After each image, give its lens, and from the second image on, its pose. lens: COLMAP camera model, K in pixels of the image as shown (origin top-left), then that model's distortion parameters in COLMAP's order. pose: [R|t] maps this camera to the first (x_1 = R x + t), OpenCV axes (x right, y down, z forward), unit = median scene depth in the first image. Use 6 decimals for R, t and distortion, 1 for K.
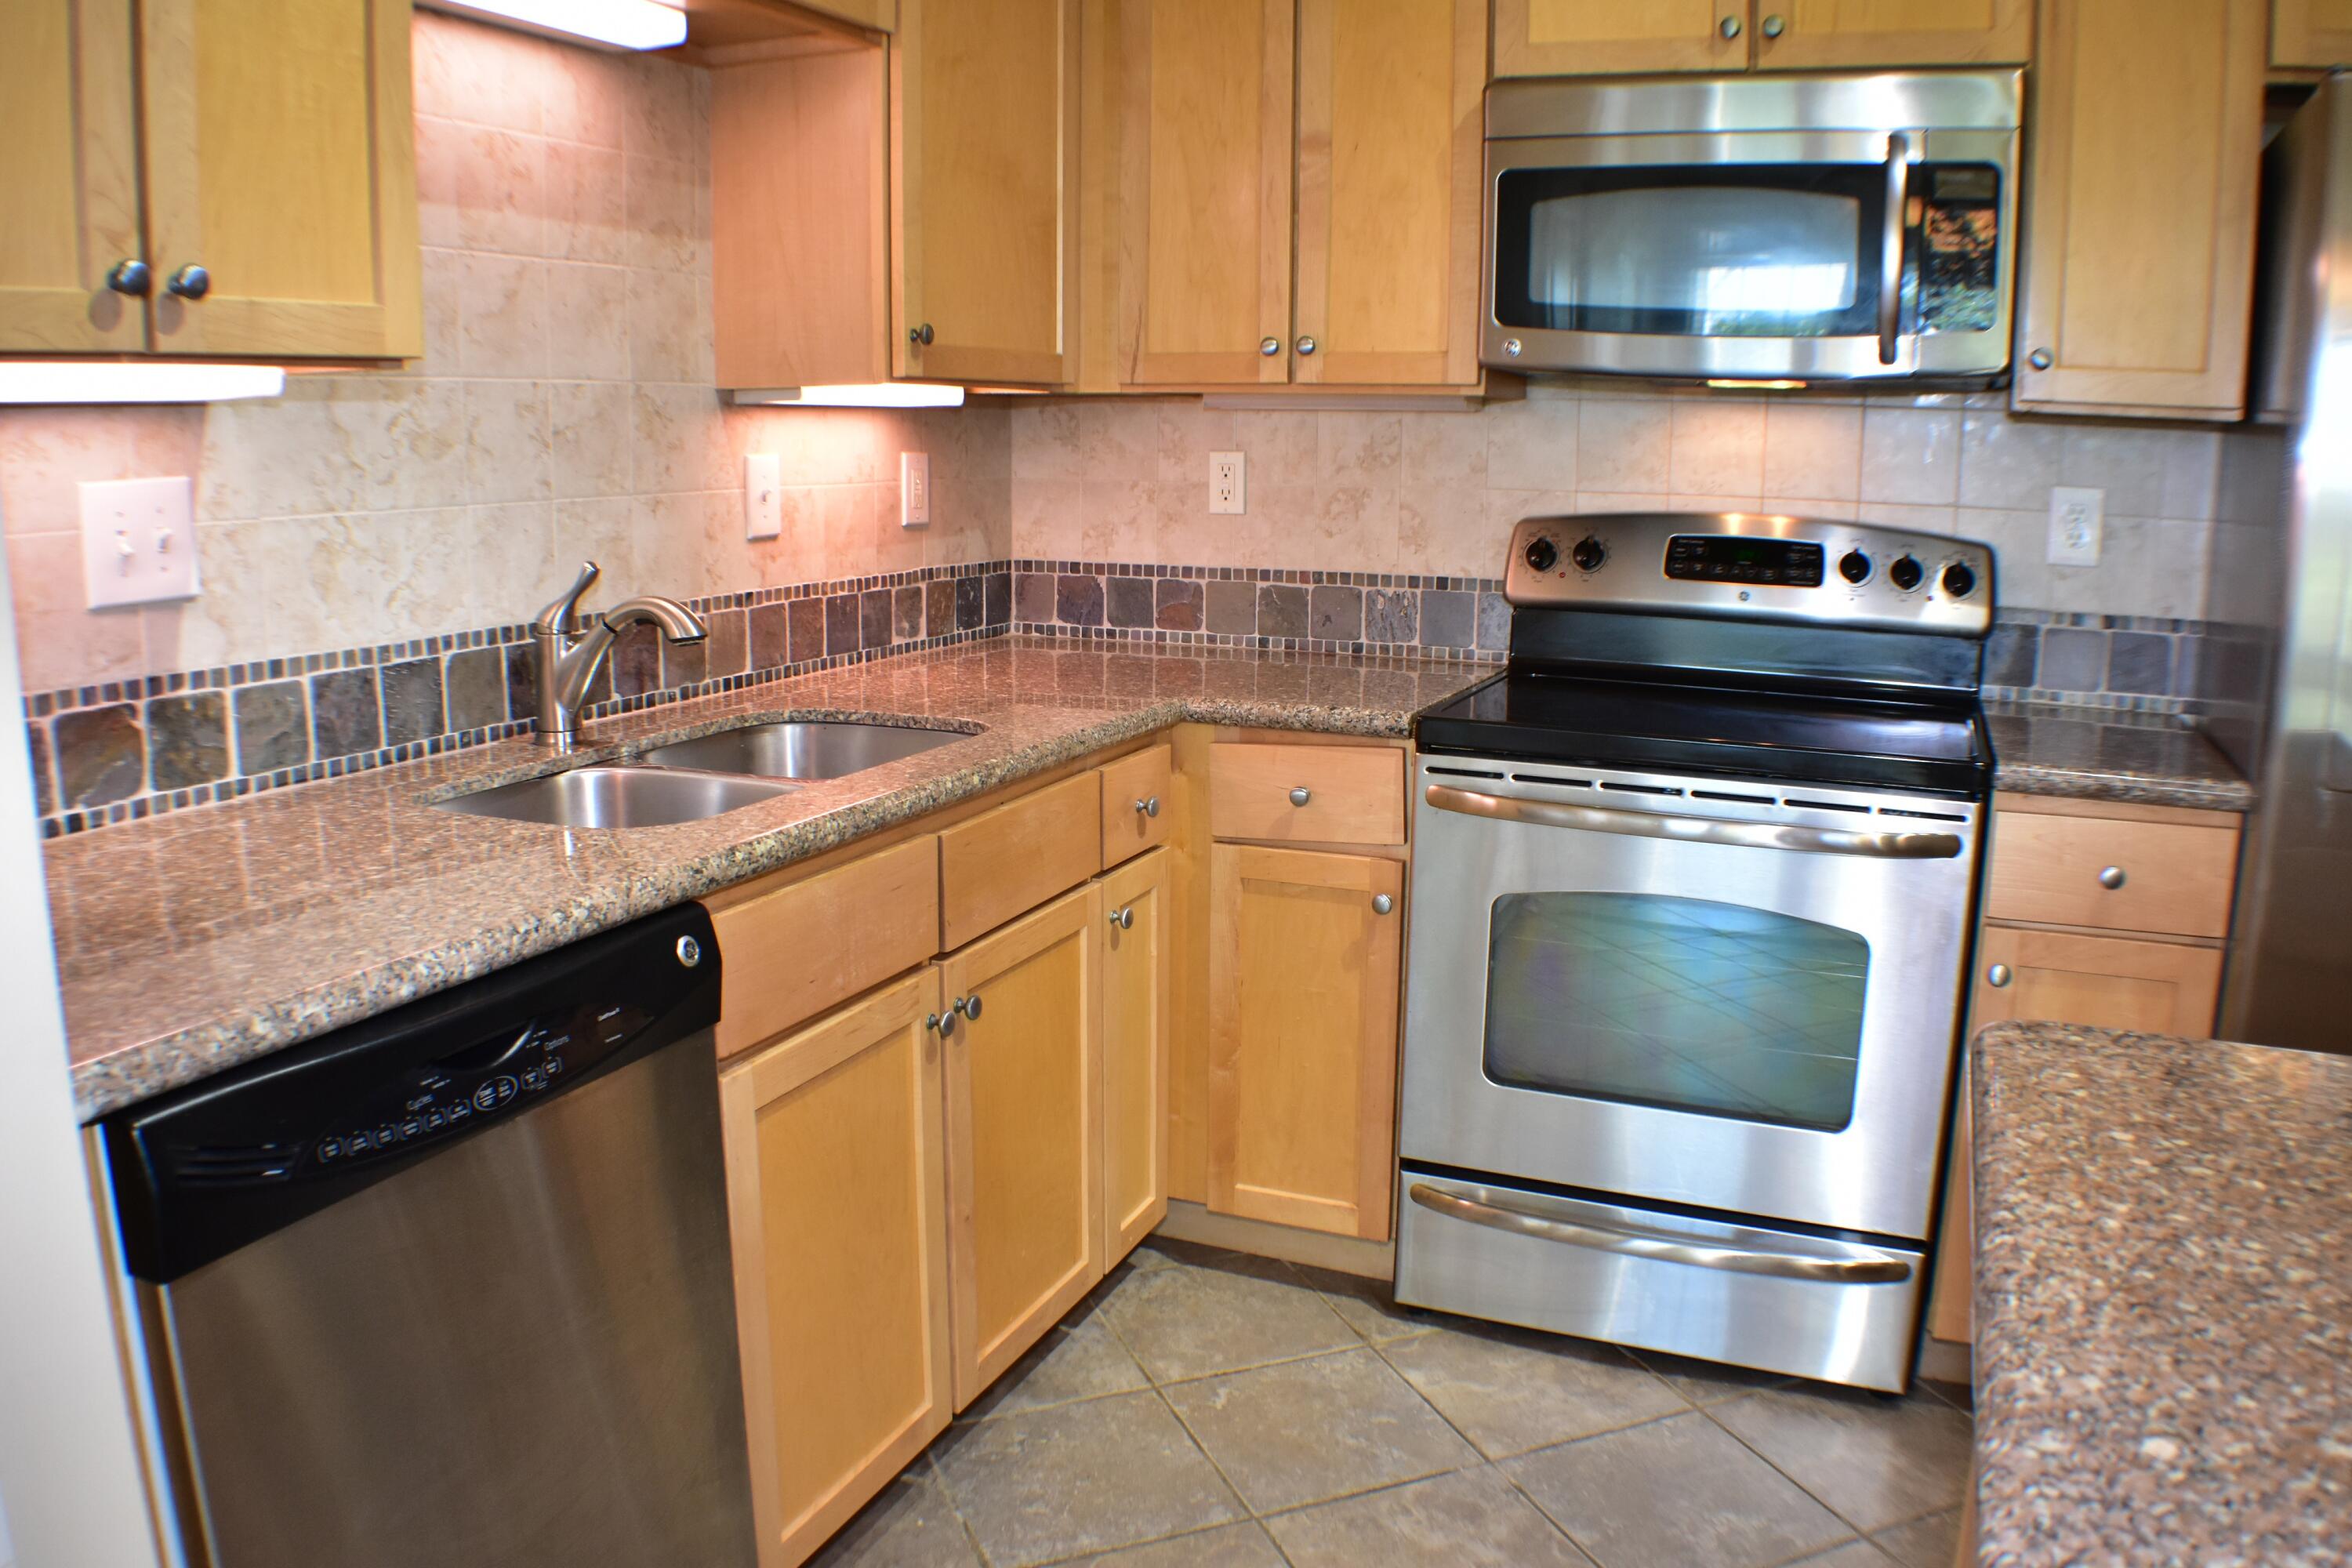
lens RADIAL K [[1778.3, 0, 1192.2], [0, 1778.3, 787.1], [0, 0, 1]] dist [-0.171463, 0.051534]
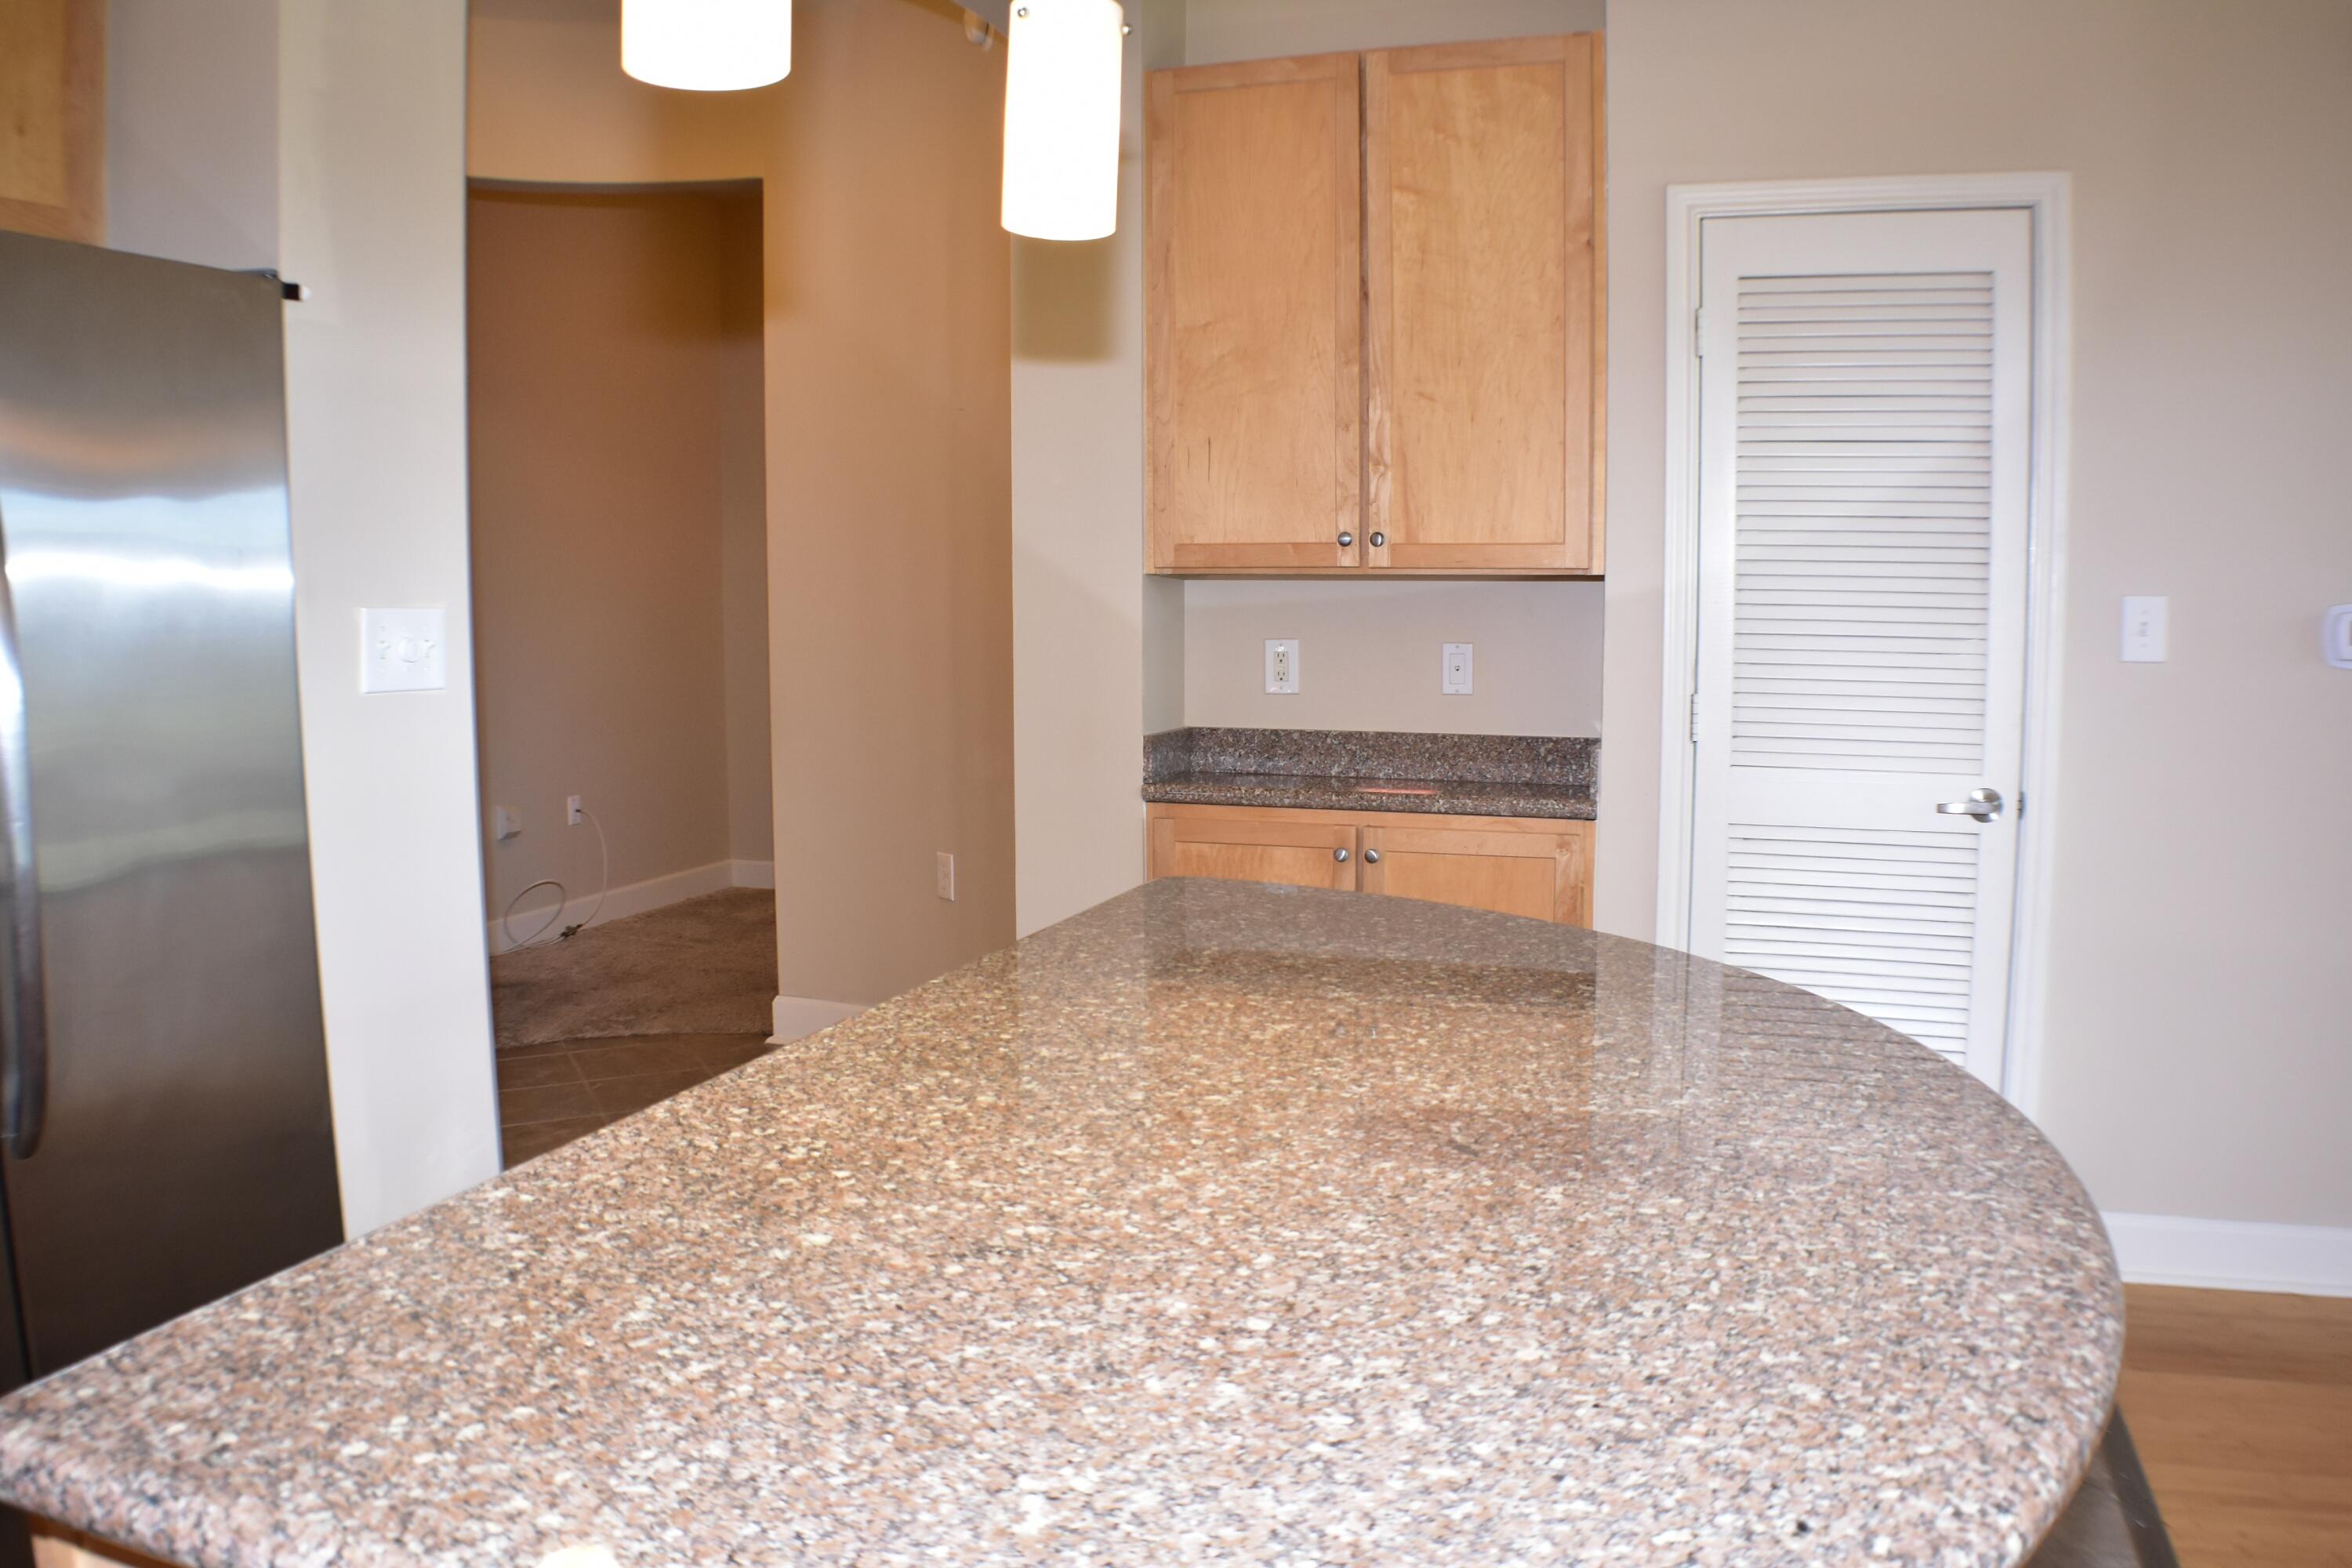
lens RADIAL K [[1783.0, 0, 1185.1], [0, 1783.0, 782.3], [0, 0, 1]] dist [-0.173782, 0.054815]
pose [[-0.074976, -0.120970, 0.989821, -0.110414], [0.199898, 0.970643, 0.133768, -0.059947], [-0.976944, 0.207892, -0.048593, 0.232015]]
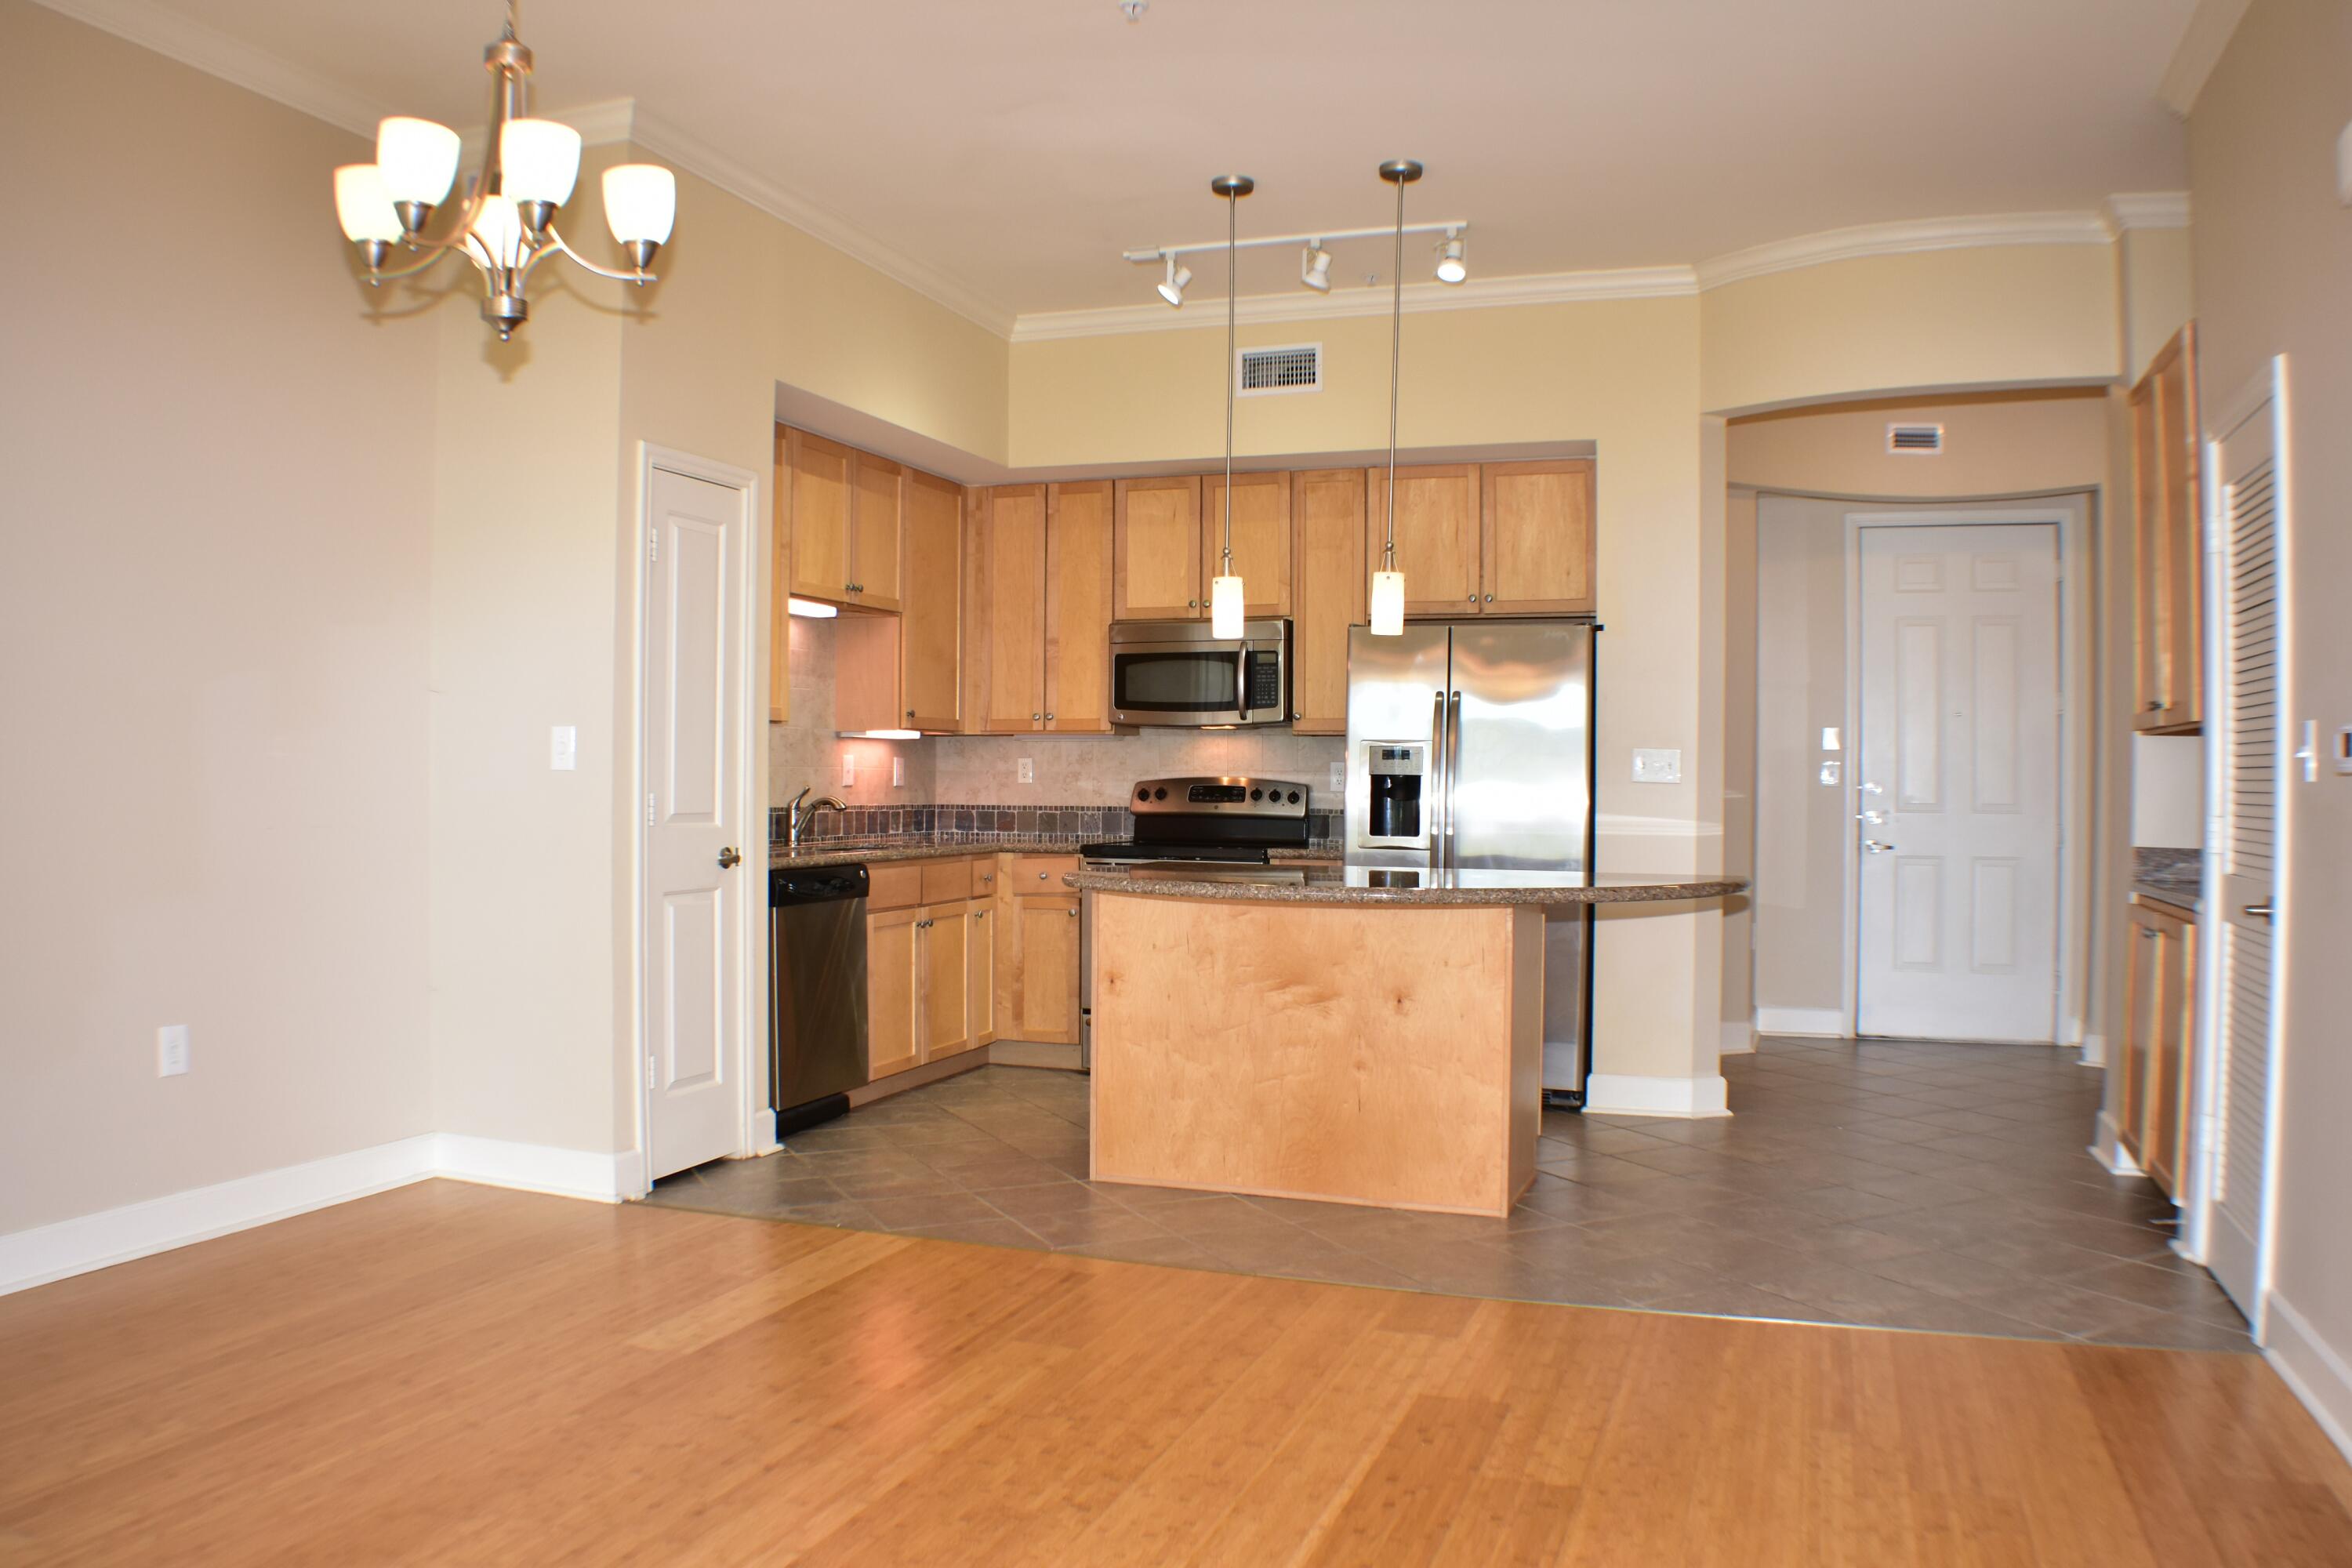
lens RADIAL K [[1783.0, 0, 1185.1], [0, 1783.0, 782.3], [0, 0, 1]] dist [-0.173782, 0.054815]
pose [[0.998049, -0.002652, 0.062376, 0.116164], [0.014696, 0.981003, -0.193436, 0.431756], [-0.060678, 0.193975, 0.979128, -1.898611]]
